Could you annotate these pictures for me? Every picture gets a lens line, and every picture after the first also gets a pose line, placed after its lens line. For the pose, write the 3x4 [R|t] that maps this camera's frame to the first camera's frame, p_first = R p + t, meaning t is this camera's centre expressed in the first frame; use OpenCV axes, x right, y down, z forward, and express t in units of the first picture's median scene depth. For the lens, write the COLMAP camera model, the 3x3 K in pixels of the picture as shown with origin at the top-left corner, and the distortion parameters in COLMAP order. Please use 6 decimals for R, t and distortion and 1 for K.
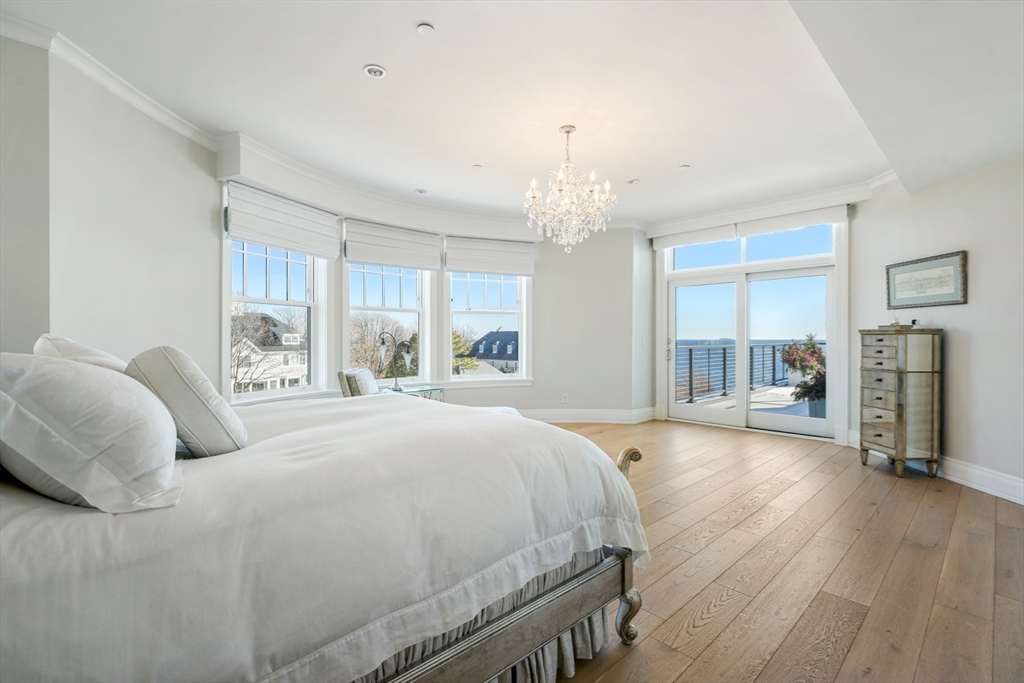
lens RADIAL K [[464.7, 0, 513.7], [0, 464.7, 340.6], [0, 0, 1]] dist [0.001485, 0.000042]
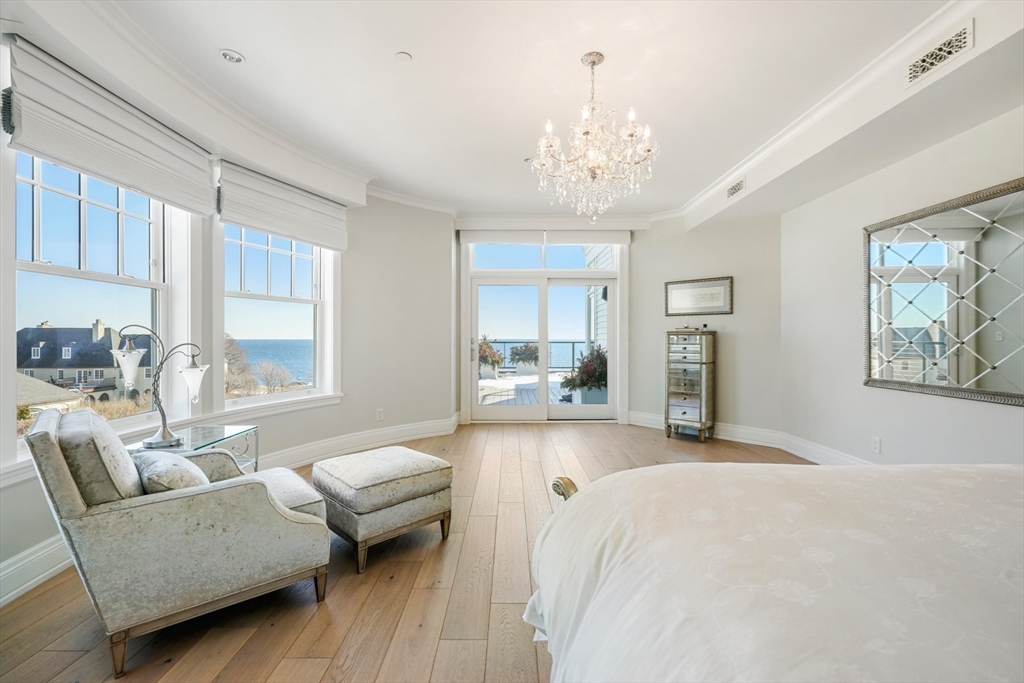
lens RADIAL K [[429.8, 0, 513.1], [0, 429.8, 339.2], [0, 0, 1]] dist [0.001305, 0.000038]
pose [[0.682021, -0.002032, 0.731330, -0.358749], [0.003238, 0.999995, -0.000242, -0.002580], [-0.731326, 0.002533, 0.682024, 0.467753]]
